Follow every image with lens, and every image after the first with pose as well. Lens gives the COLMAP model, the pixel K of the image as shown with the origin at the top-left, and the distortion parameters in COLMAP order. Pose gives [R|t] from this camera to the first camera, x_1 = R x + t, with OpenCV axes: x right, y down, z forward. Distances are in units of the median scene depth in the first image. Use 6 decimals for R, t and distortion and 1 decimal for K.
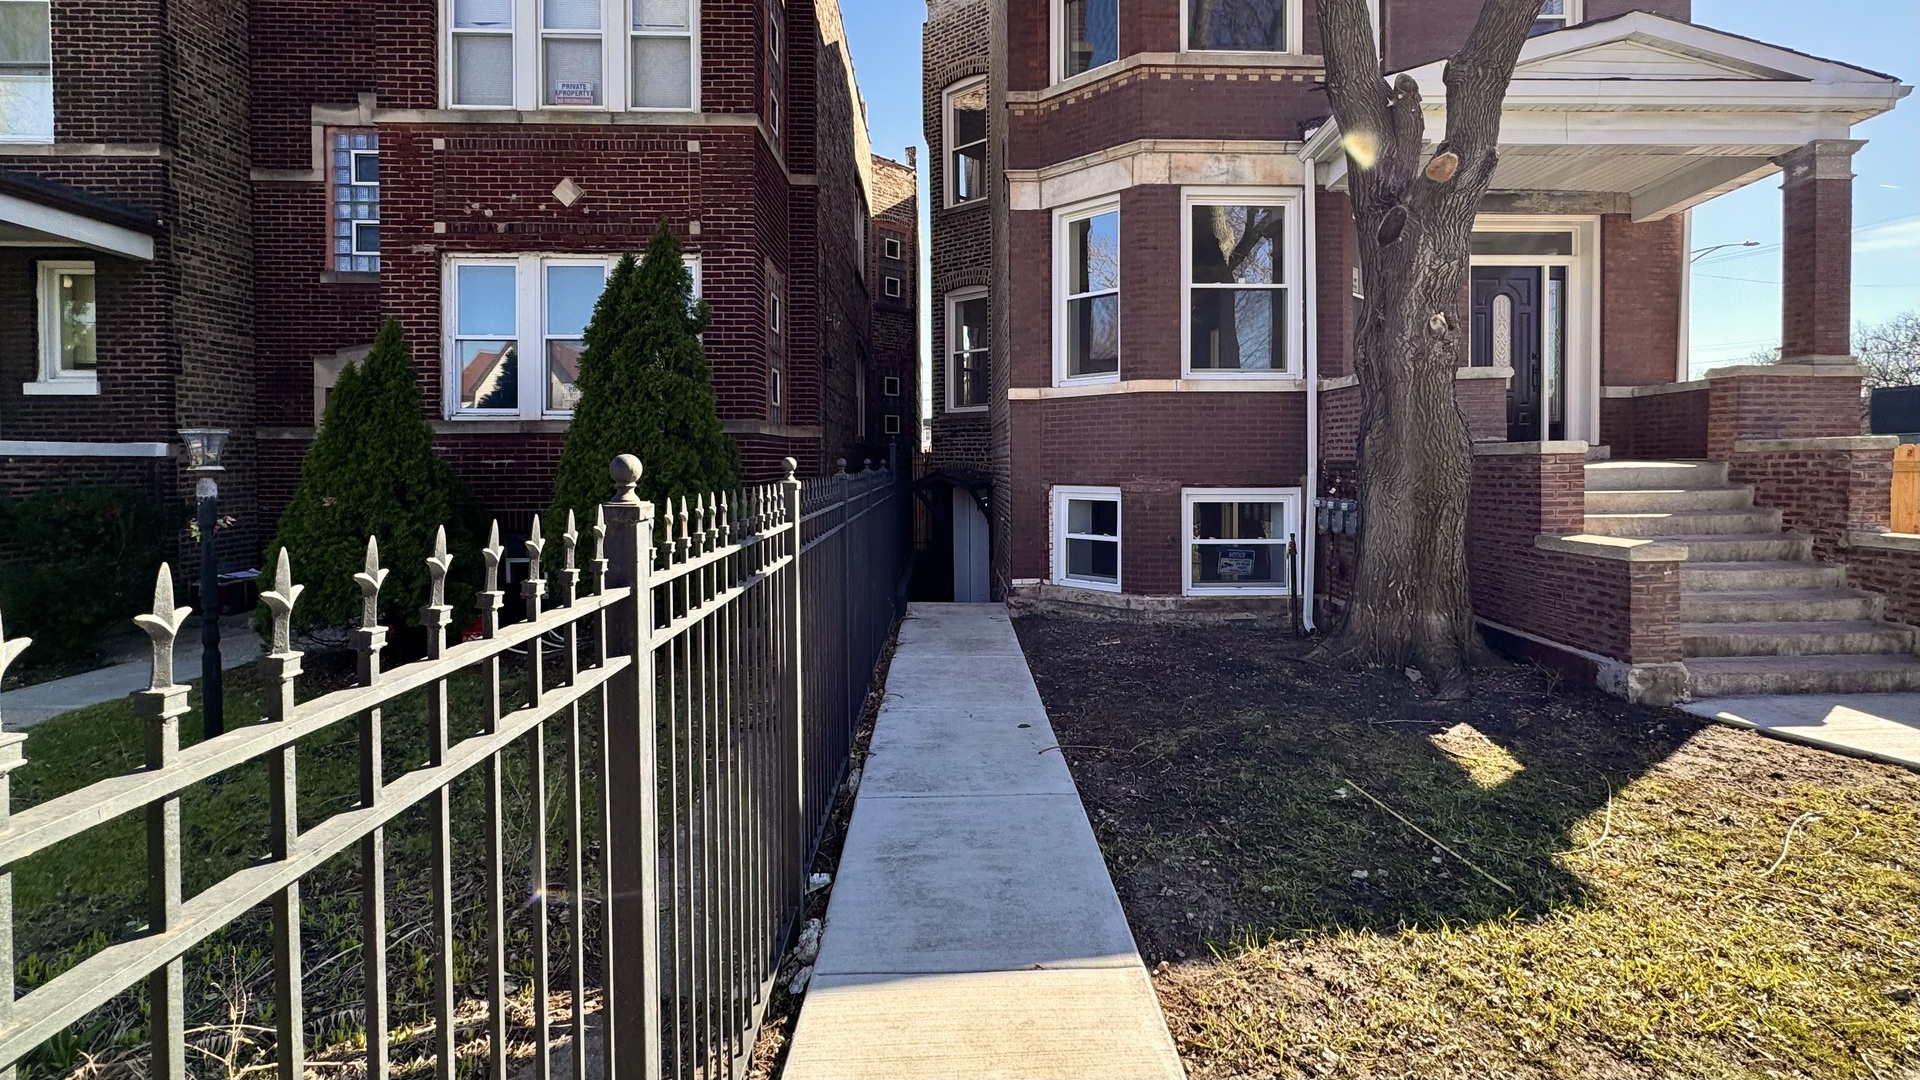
lens RADIAL K [[891.9, 0, 996.5], [0, 891.9, 476.4], [0, 0, 1]] dist [-0.002434, -0.000345]
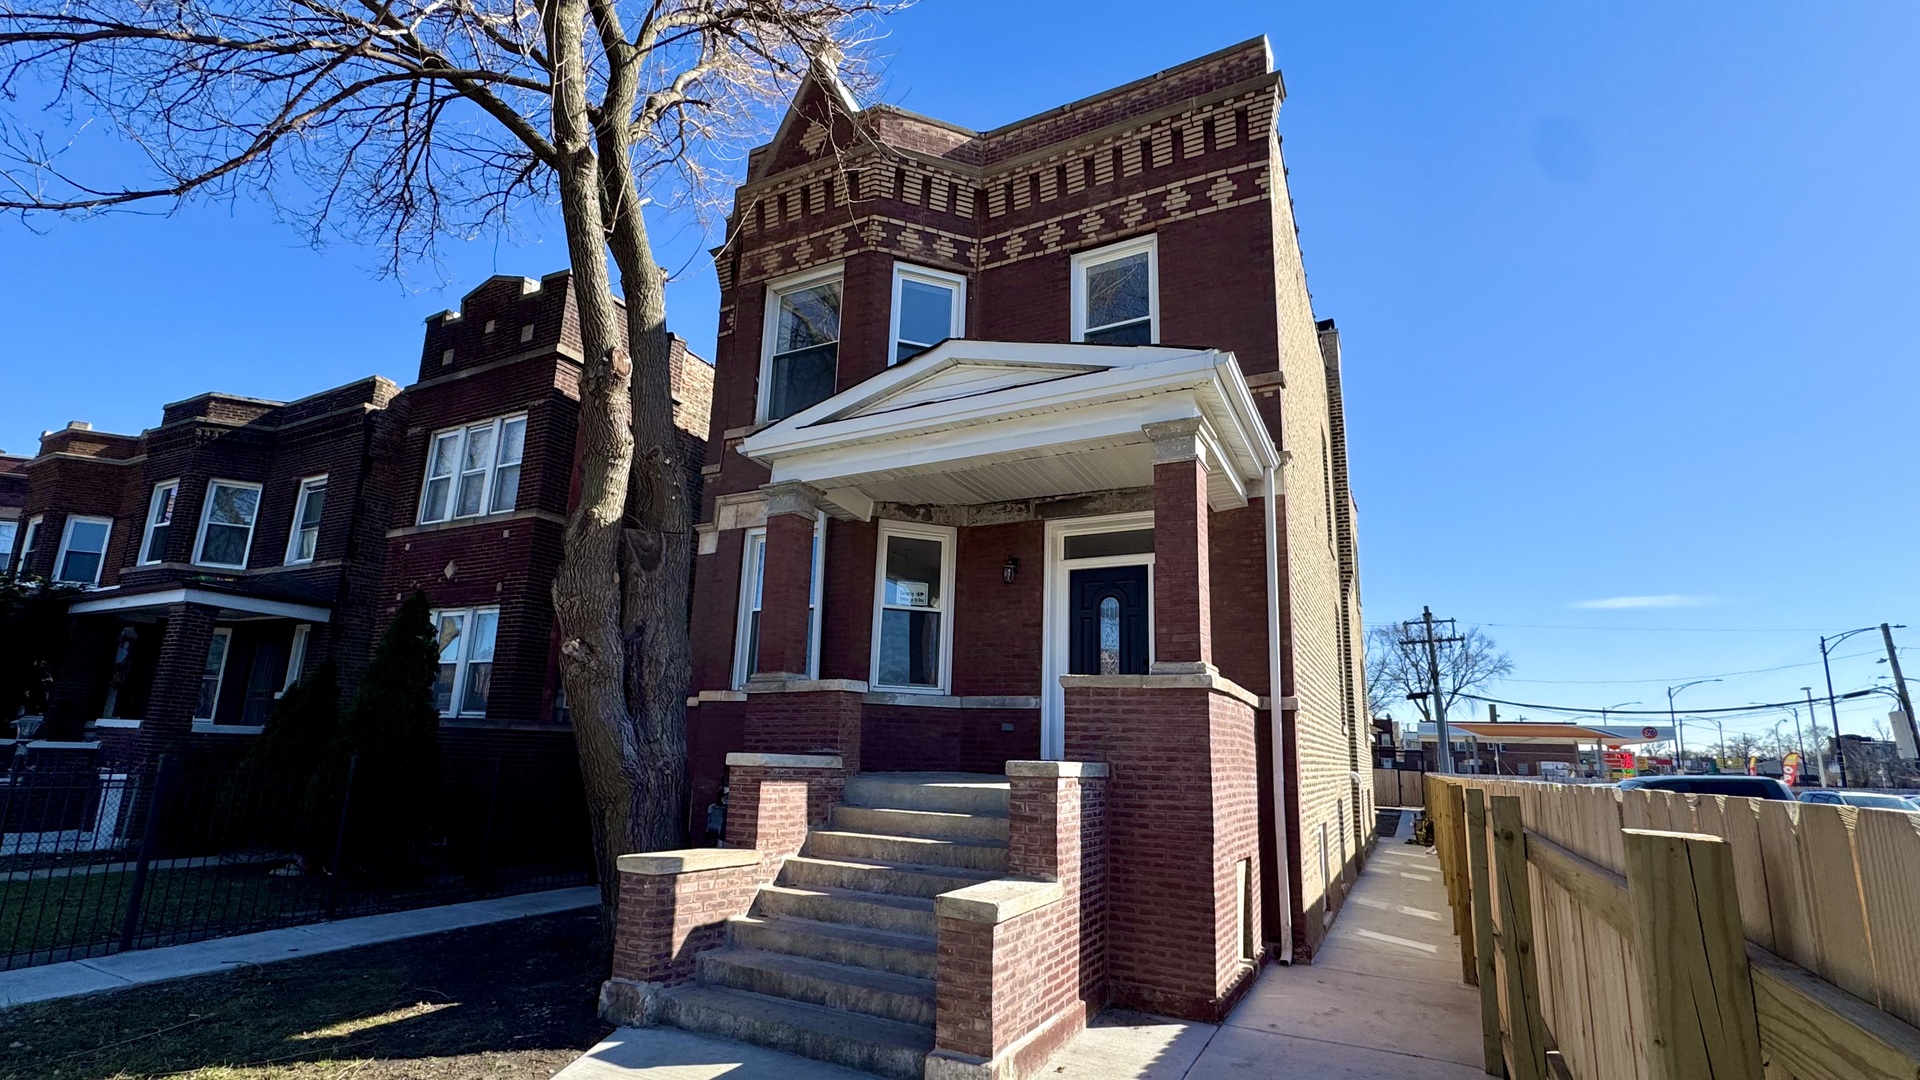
lens RADIAL K [[865.2, 0, 964.9], [0, 865.2, 571.0], [0, 0, 1]] dist [-0.003265, -0.000104]
pose [[0.865875, -0.069079, -0.495469, 1.043680], [-0.046310, 0.975099, -0.216880, -0.030676], [0.498113, 0.210736, 0.841115, 0.177369]]
